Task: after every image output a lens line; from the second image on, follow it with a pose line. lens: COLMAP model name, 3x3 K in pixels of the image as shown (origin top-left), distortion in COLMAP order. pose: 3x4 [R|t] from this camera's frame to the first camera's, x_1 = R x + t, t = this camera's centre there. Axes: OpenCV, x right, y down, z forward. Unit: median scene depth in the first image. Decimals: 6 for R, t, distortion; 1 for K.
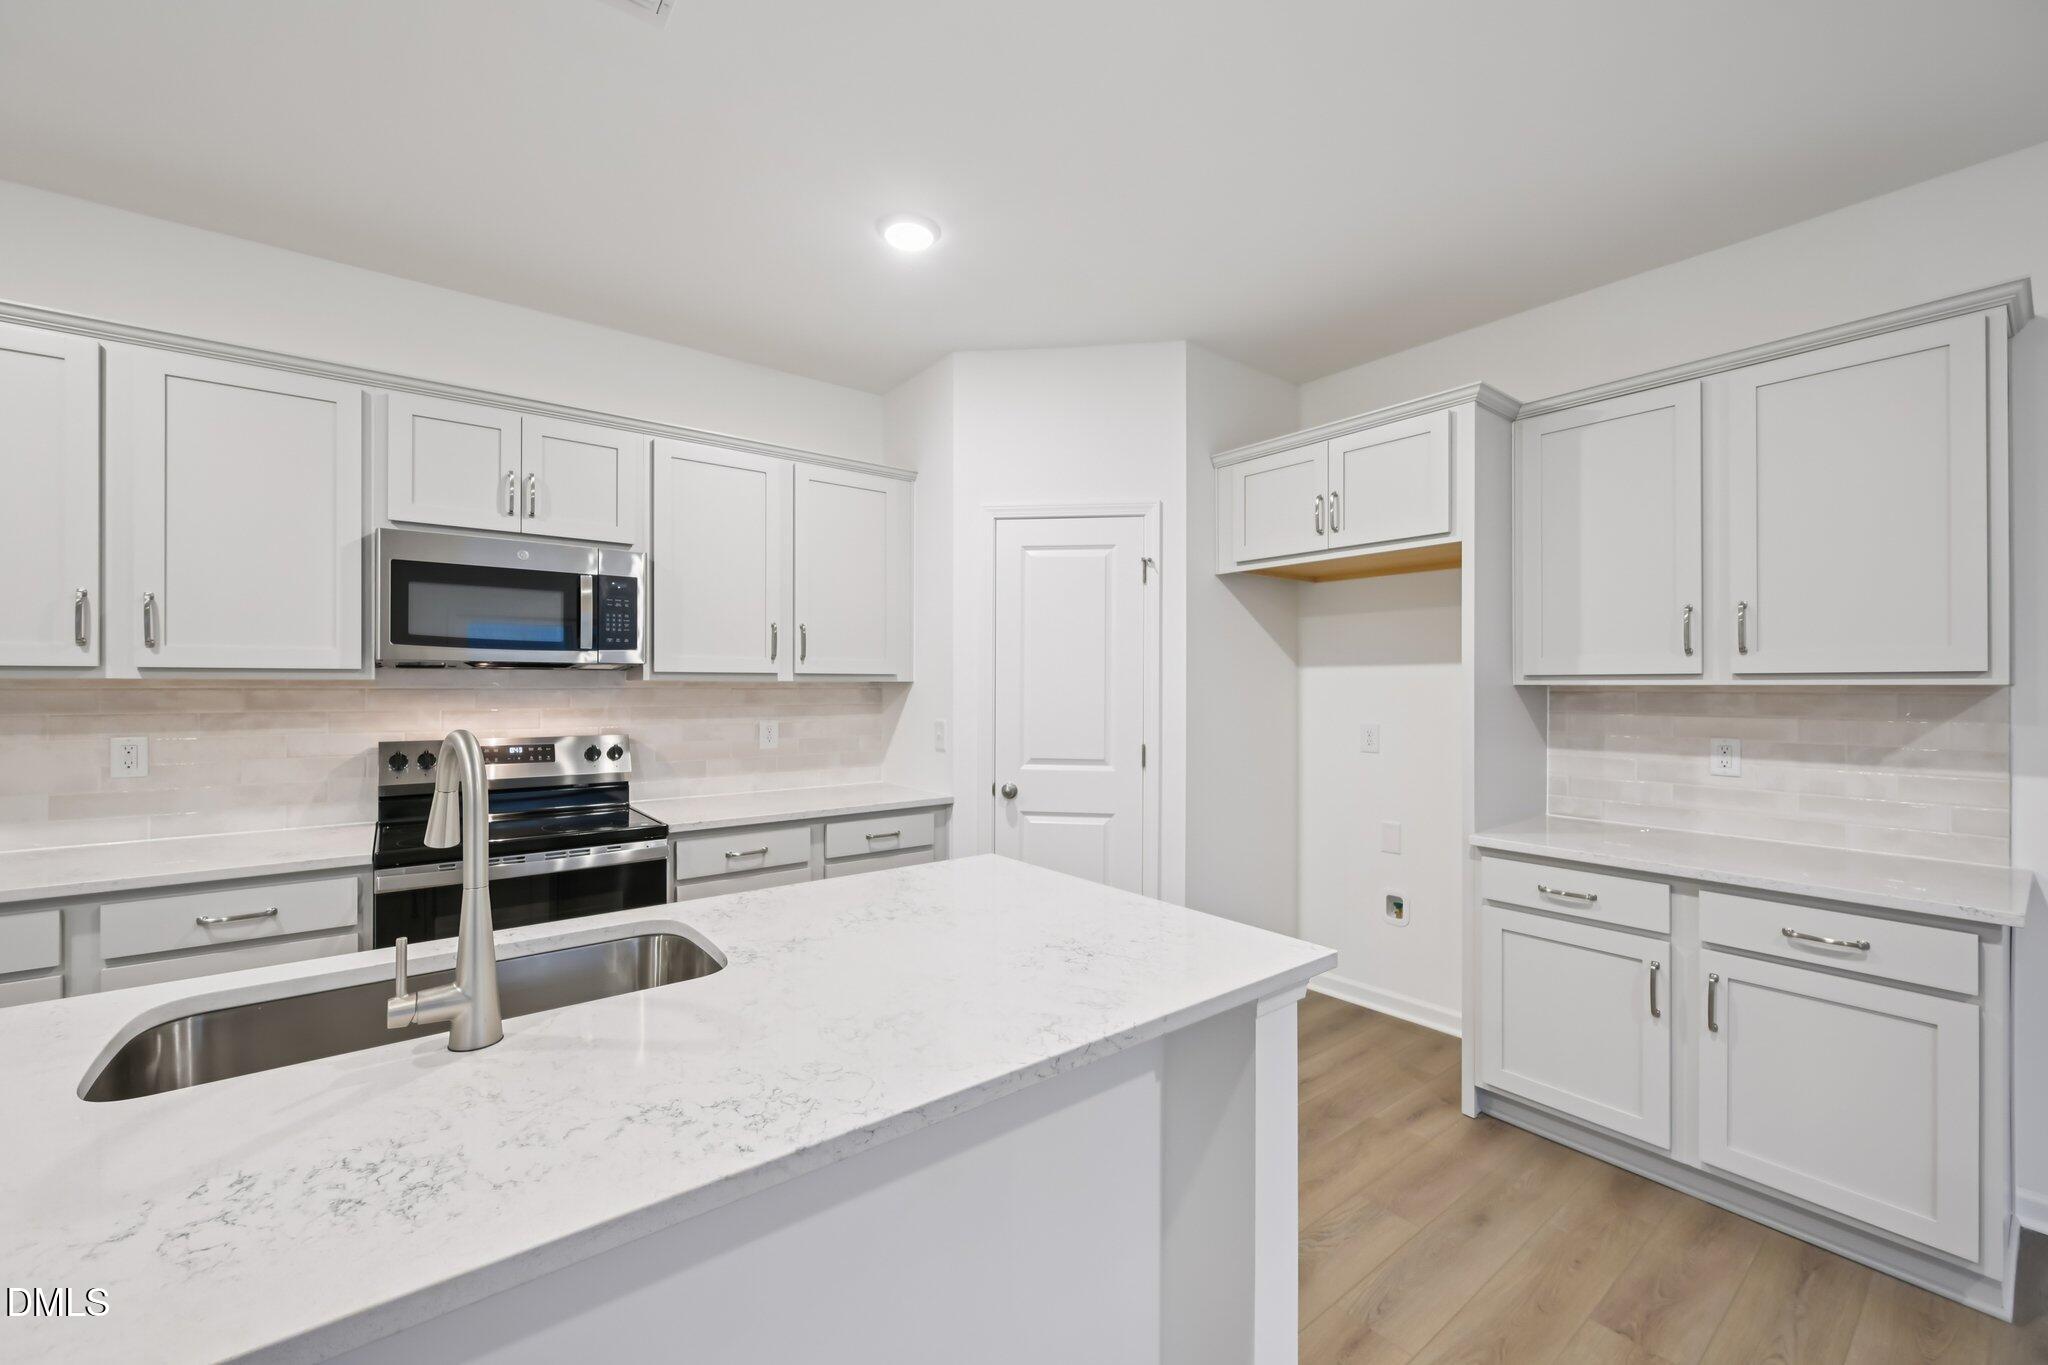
lens RADIAL K [[814.4, 0, 1020.9], [0, 814.4, 684.0], [0, 0, 1]] dist [0.001160, 0.000122]
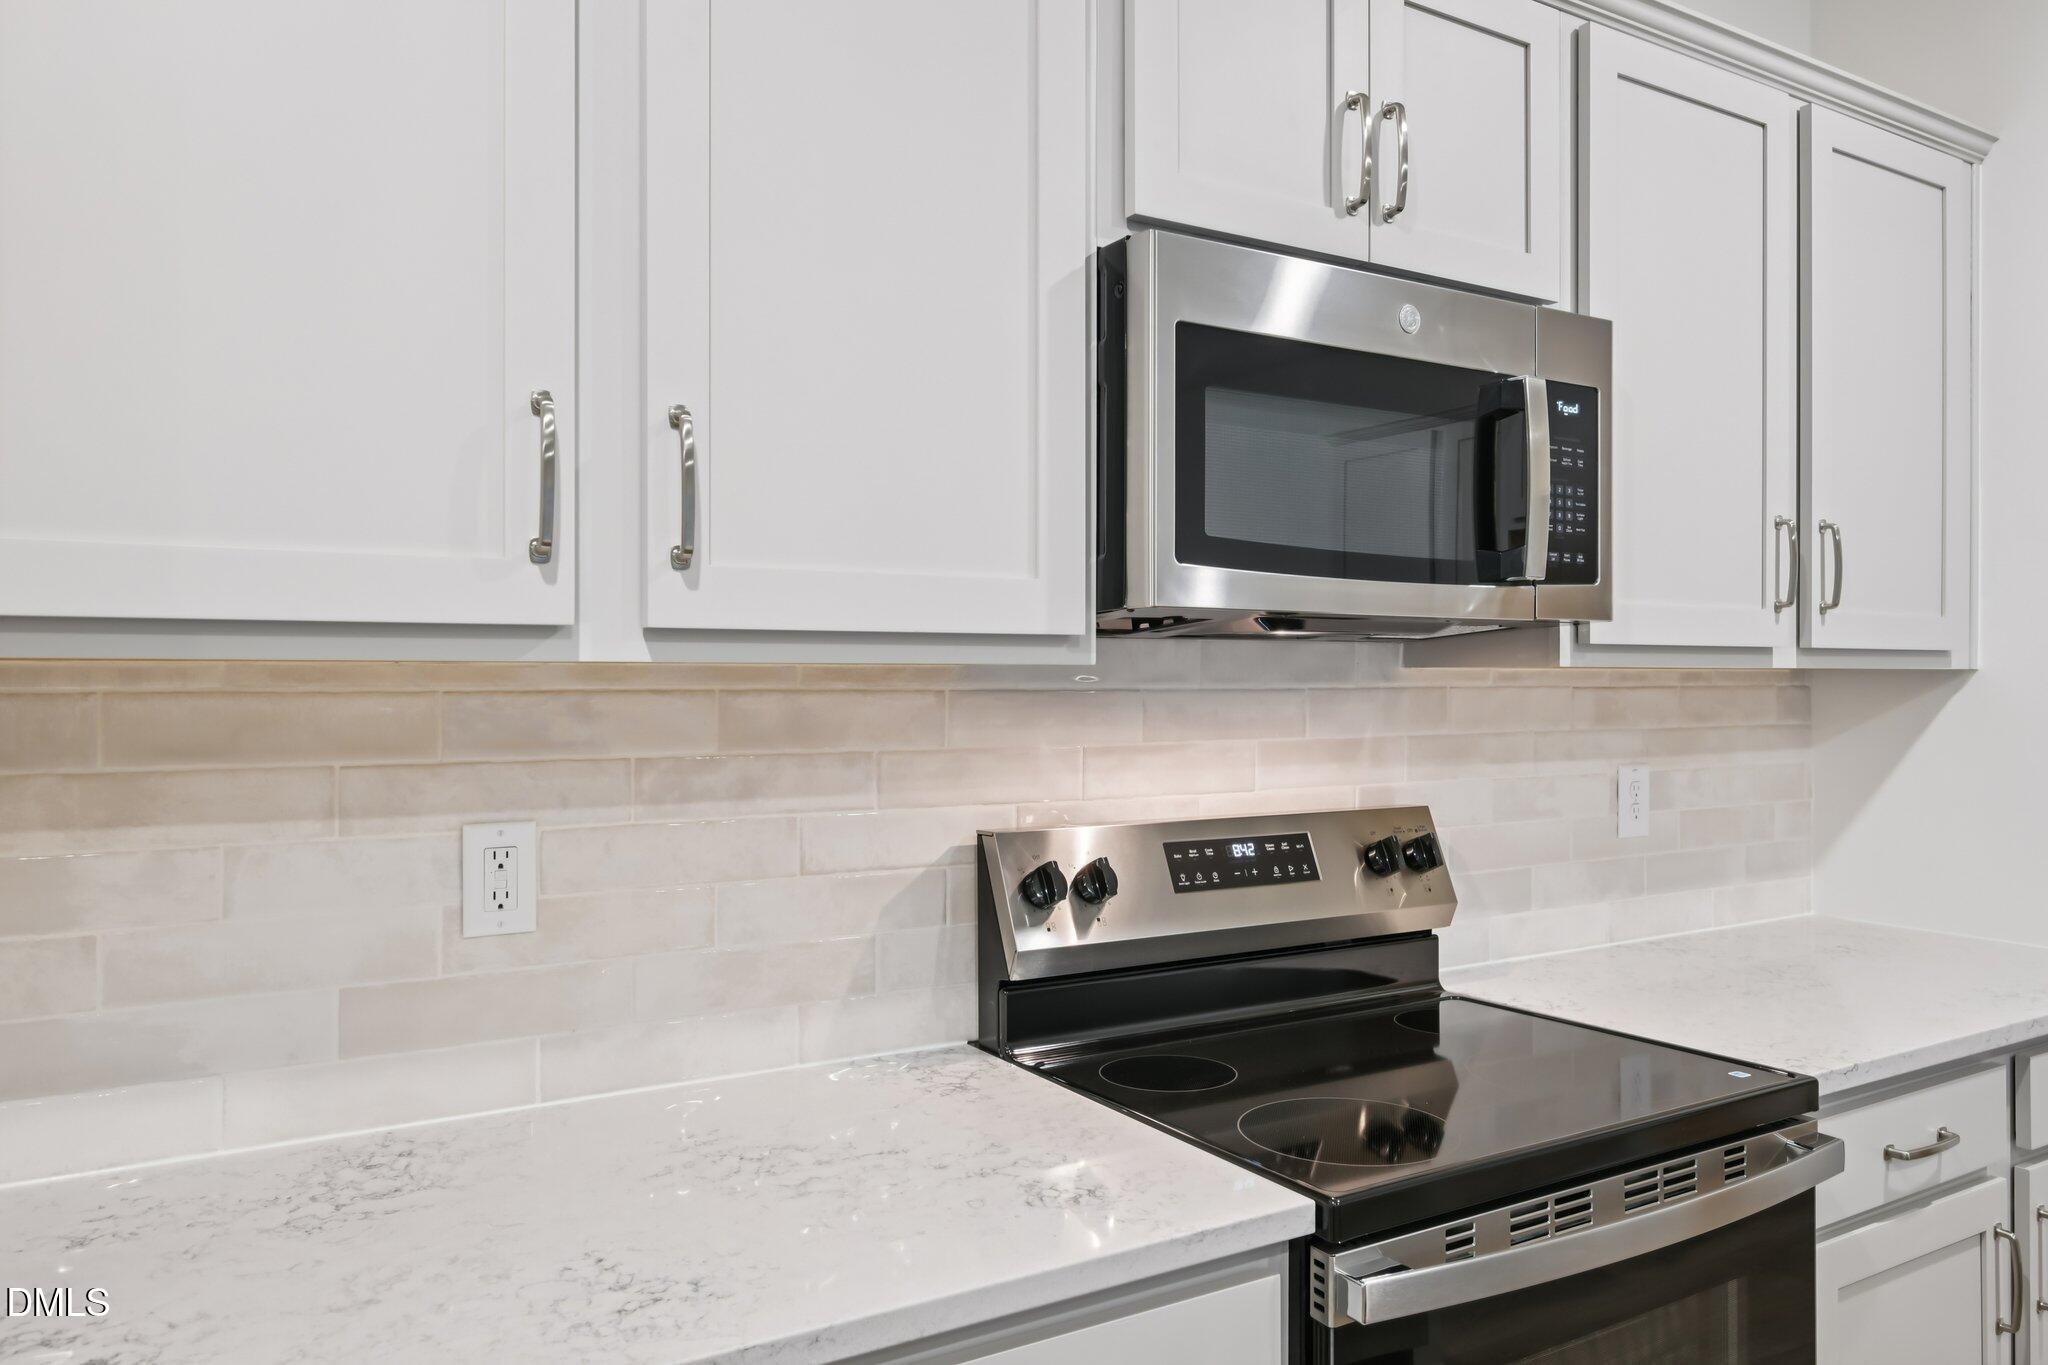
lens RADIAL K [[1424.0, 0, 1015.4], [0, 1424.0, 674.1], [0, 0, 1]] dist [-0.001843, -0.003194]
pose [[0.992904, -0.001394, -0.118910, -0.713058], [0.001248, 0.999998, -0.001306, -0.000600], [0.118911, 0.001148, 0.992904, 0.359298]]
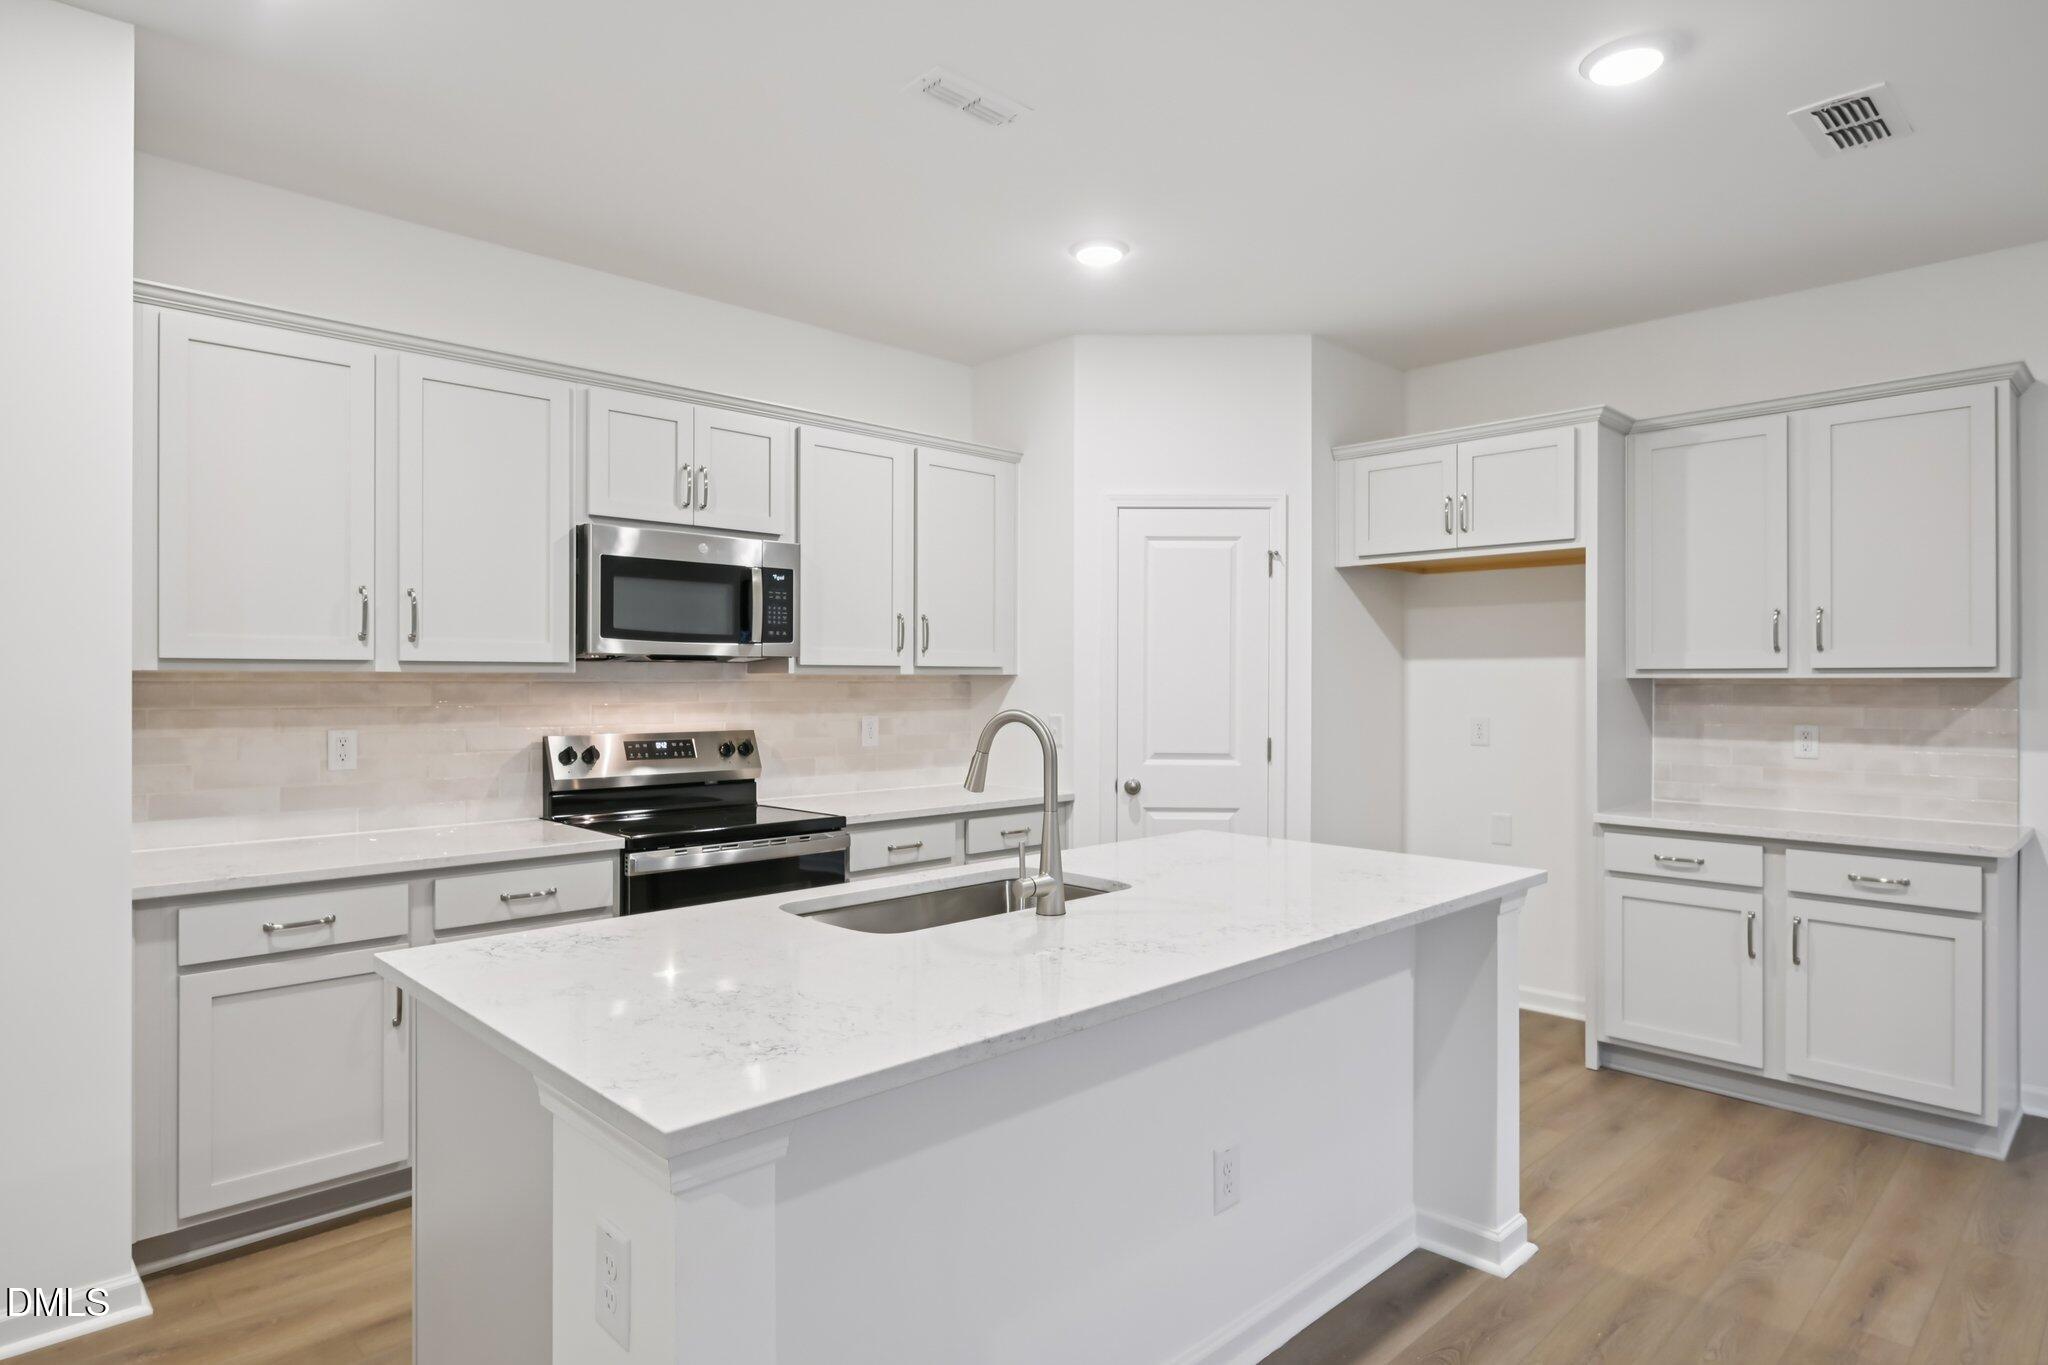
lens RADIAL K [[1137.1, 0, 1022.4], [0, 1137.1, 680.4], [0, 0, 1]] dist [0.002420, 0.000061]
pose [[0.993880, -0.000288, 0.110469, -0.377320], [0.000053, 0.999998, 0.002136, 0.001062], [-0.110469, -0.002117, 0.993877, -0.434266]]
